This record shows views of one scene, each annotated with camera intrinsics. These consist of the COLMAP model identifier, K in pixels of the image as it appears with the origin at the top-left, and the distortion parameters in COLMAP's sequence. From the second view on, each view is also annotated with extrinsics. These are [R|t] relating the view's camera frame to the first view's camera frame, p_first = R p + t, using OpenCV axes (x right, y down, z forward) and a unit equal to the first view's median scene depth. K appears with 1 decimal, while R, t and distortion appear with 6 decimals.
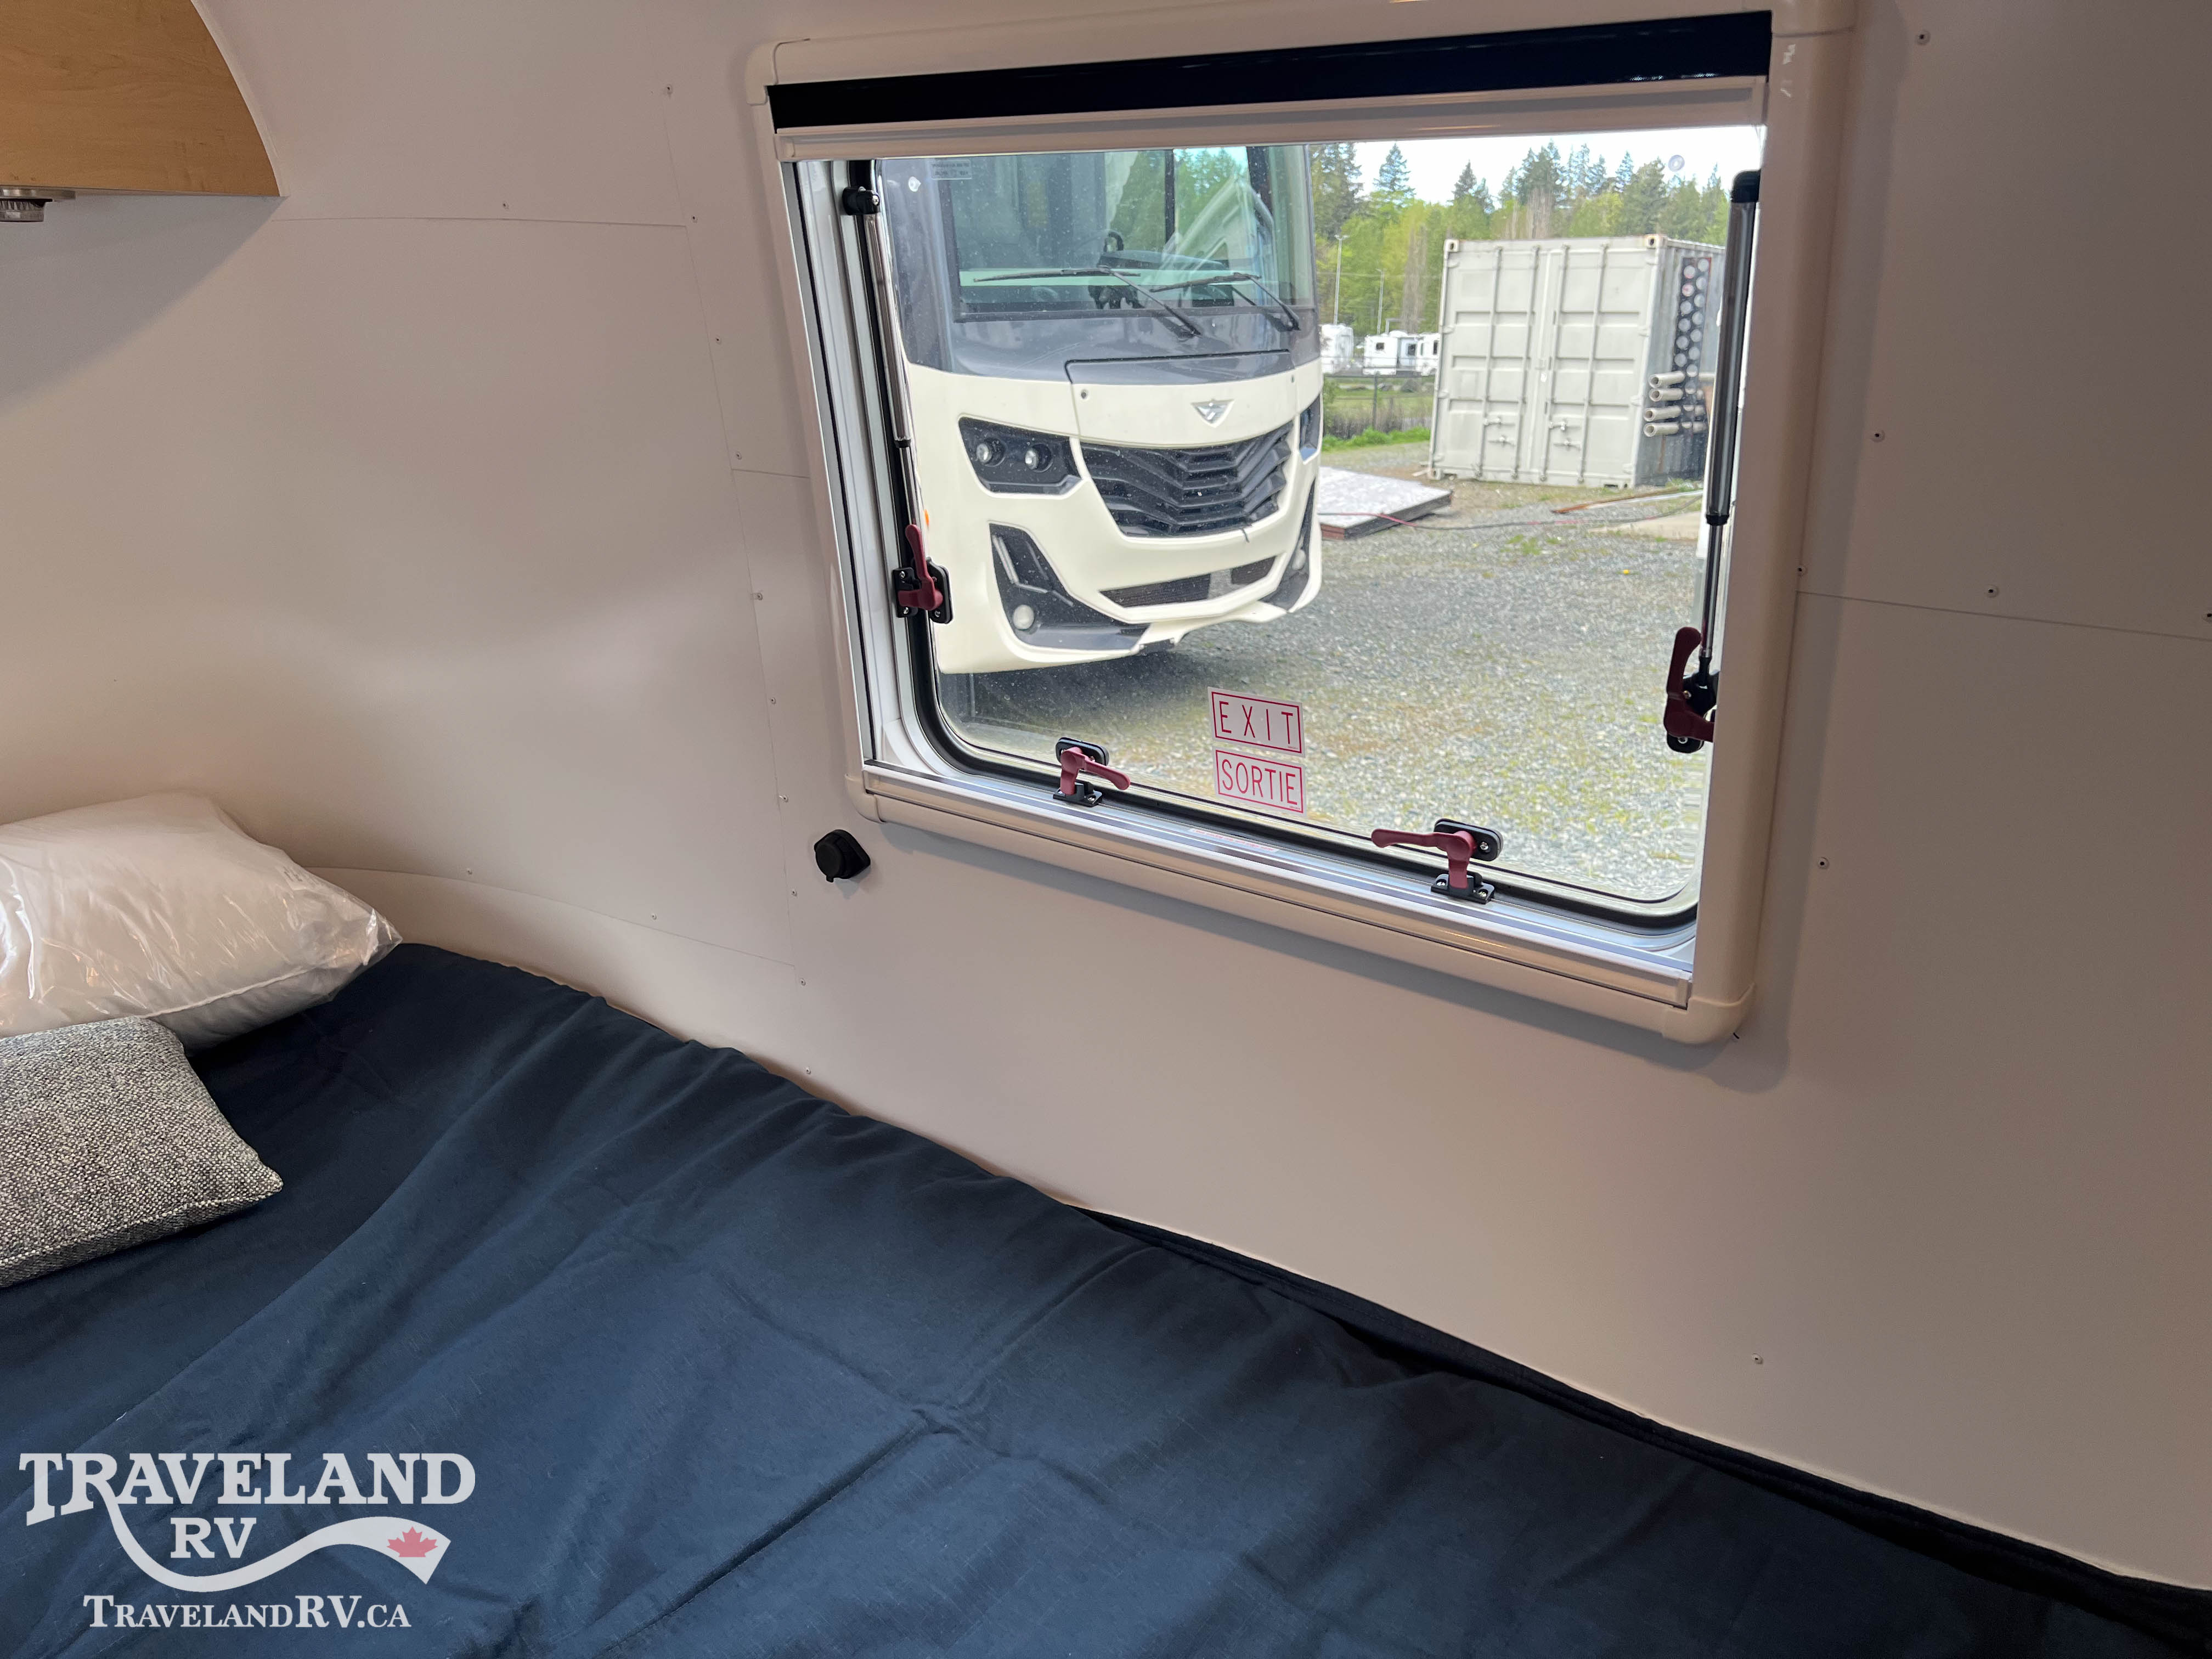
lens RADIAL K [[1658.0, 0, 1114.4], [0, 1658.0, 812.3], [0, 0, 1]] dist [0.051219, -0.057550]
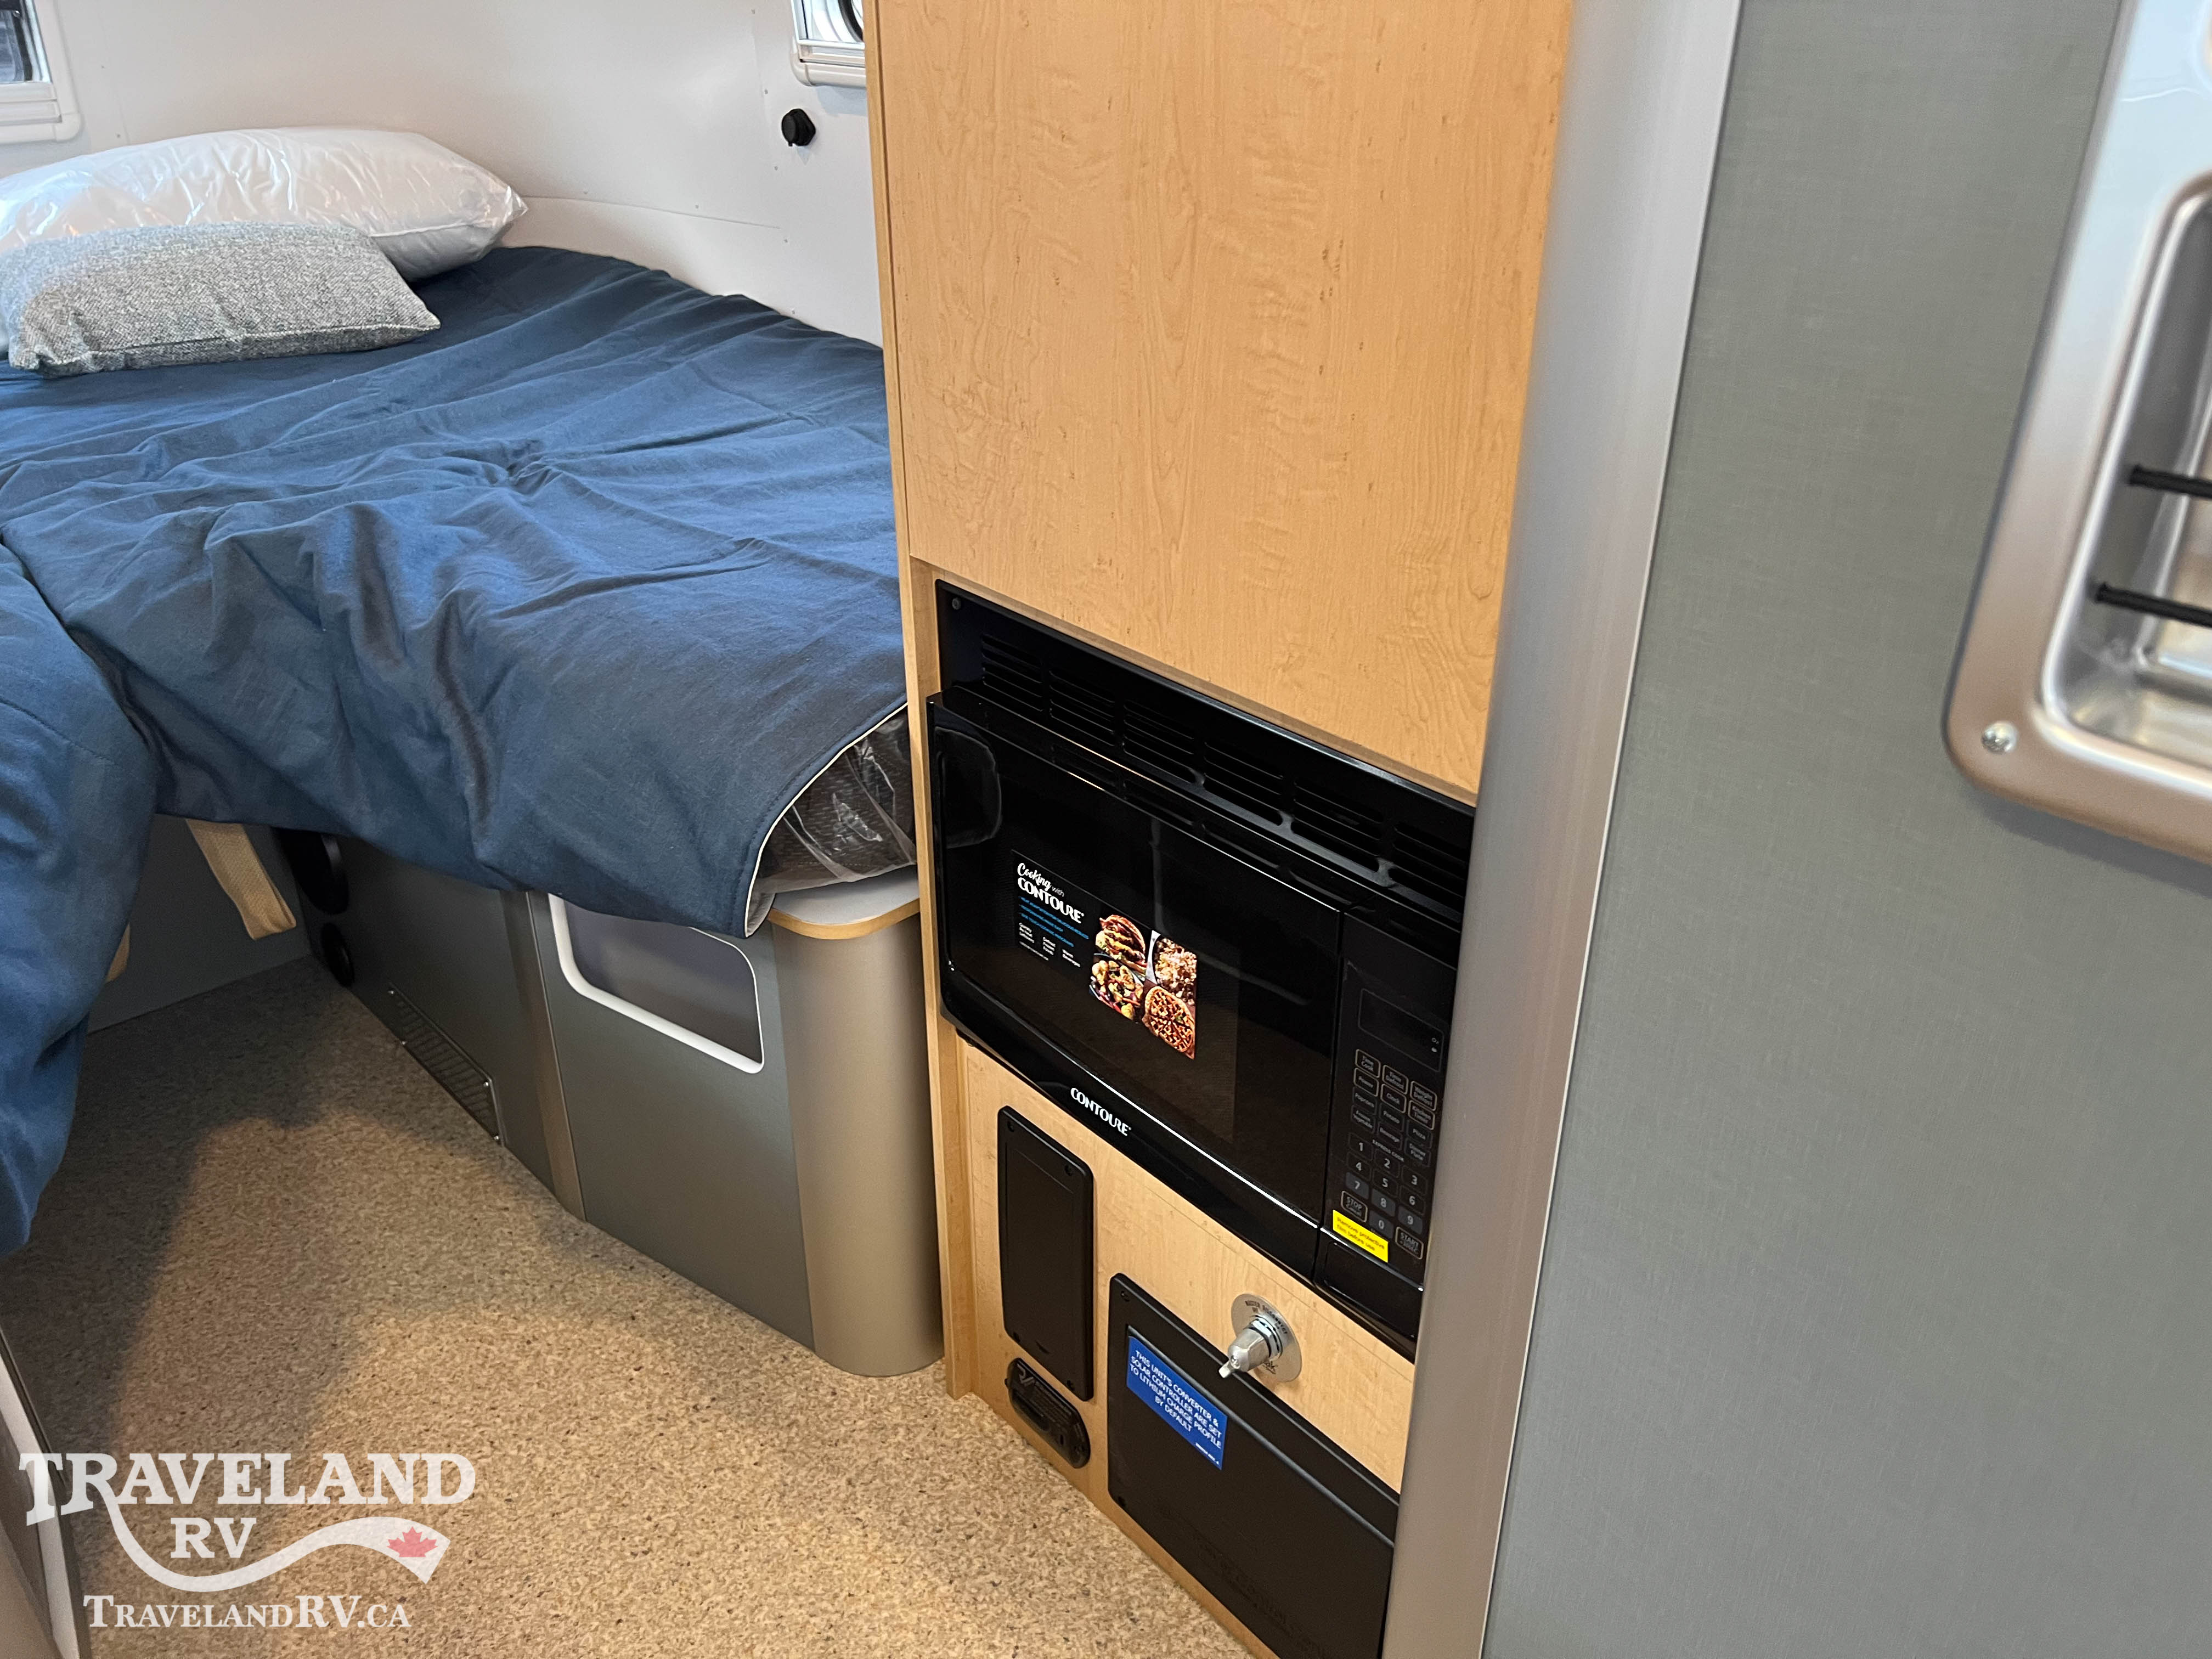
lens RADIAL K [[1658.0, 0, 1126.2], [0, 1658.0, 801.2], [0, 0, 1]] dist [0.051219, -0.057550]
pose [[0.986648, 0.068991, -0.147532, 0.367518], [-0.044108, 0.985185, 0.165727, 0.347917], [0.156780, -0.157007, 0.975074, -0.455630]]
